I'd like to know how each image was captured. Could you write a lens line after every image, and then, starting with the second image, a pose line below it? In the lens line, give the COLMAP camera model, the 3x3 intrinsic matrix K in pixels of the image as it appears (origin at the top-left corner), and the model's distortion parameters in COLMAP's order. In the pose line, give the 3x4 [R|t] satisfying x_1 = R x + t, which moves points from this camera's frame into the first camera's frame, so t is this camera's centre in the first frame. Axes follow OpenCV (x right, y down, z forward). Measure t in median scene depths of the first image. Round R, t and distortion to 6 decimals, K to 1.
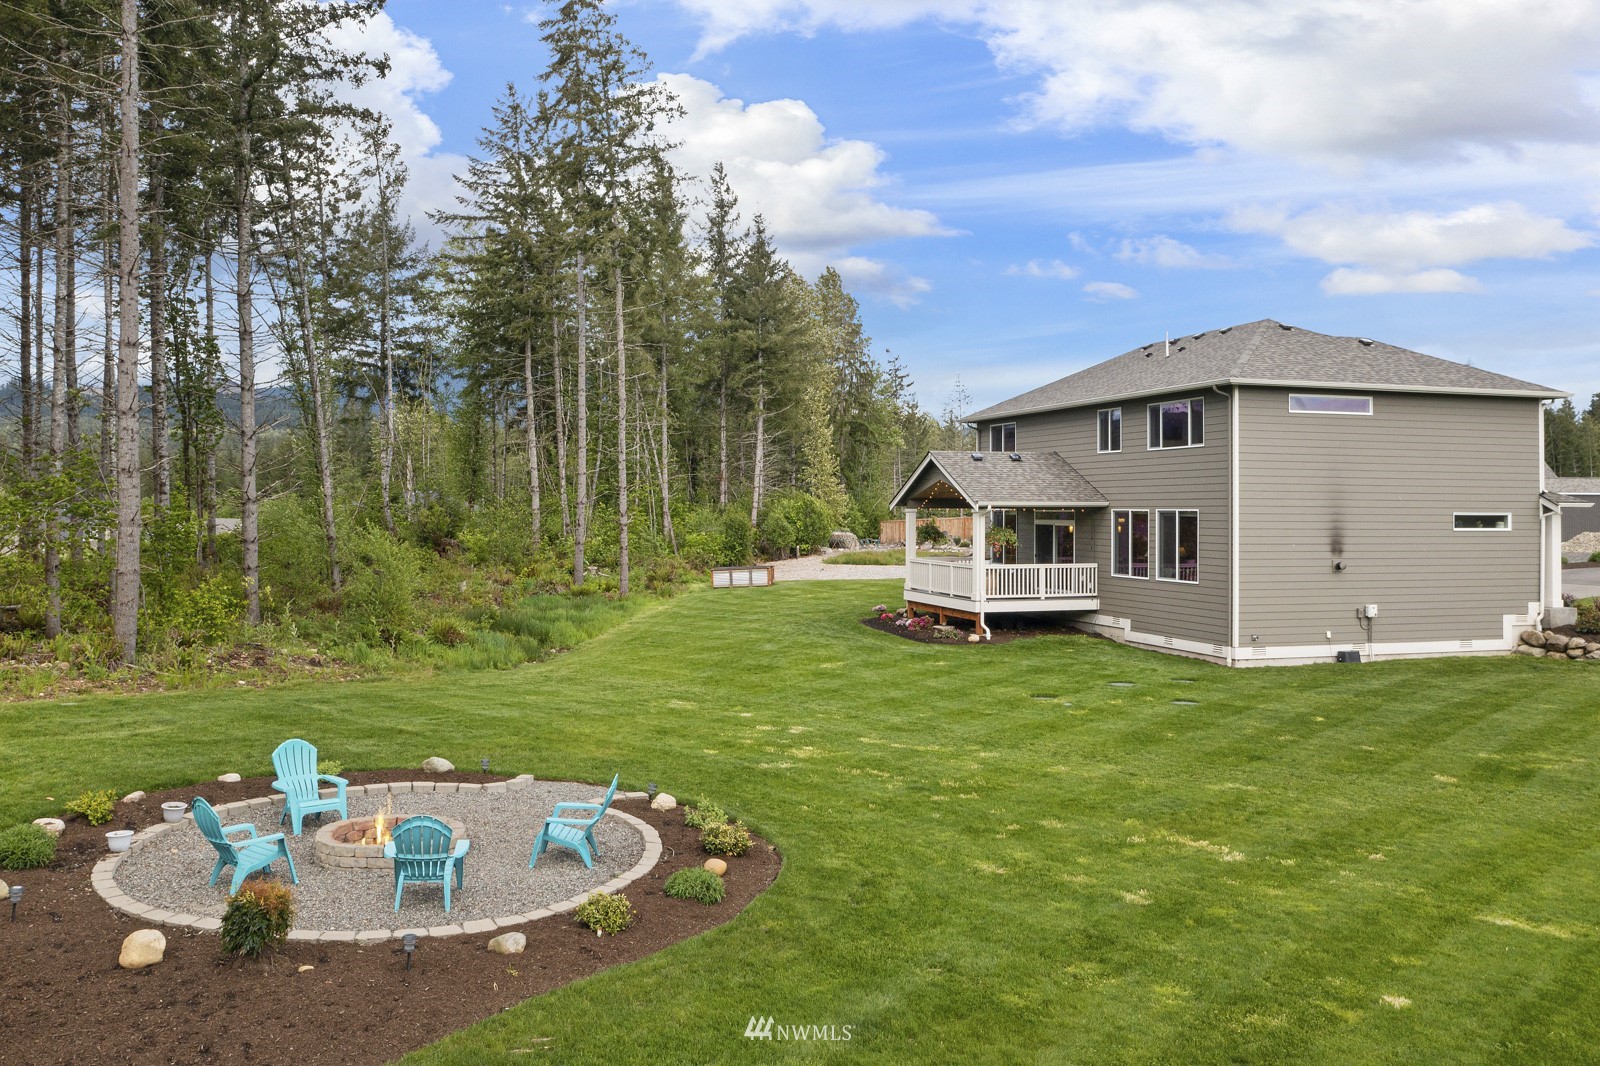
lens RADIAL K [[1302.0, 0, 800.0], [0, 1302.0, 533.0], [0, 0, 1]] dist [-0.013939, -0.003153]
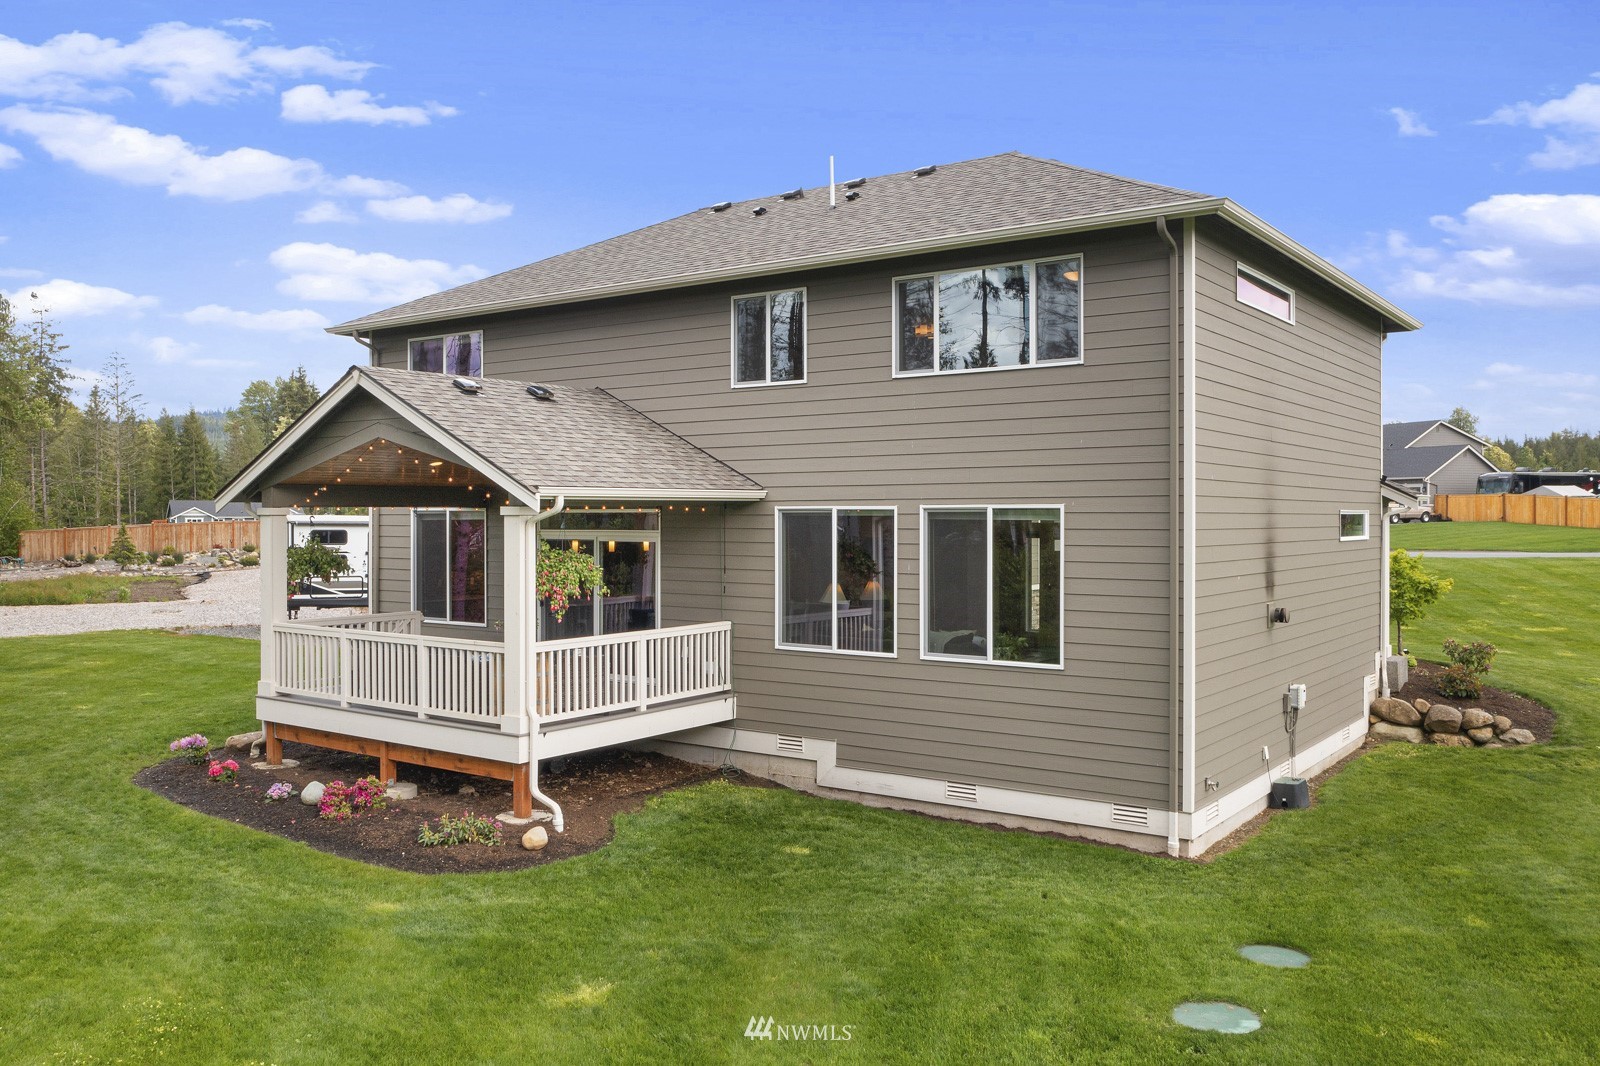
lens RADIAL K [[1302.0, 0, 800.0], [0, 1302.0, 533.0], [0, 0, 1]] dist [-0.013939, -0.003153]
pose [[0.807916, -0.013279, 0.589148, -0.030249], [0.014944, 0.999886, 0.002043, -0.009601], [-0.589108, 0.007154, 0.808023, 0.618685]]
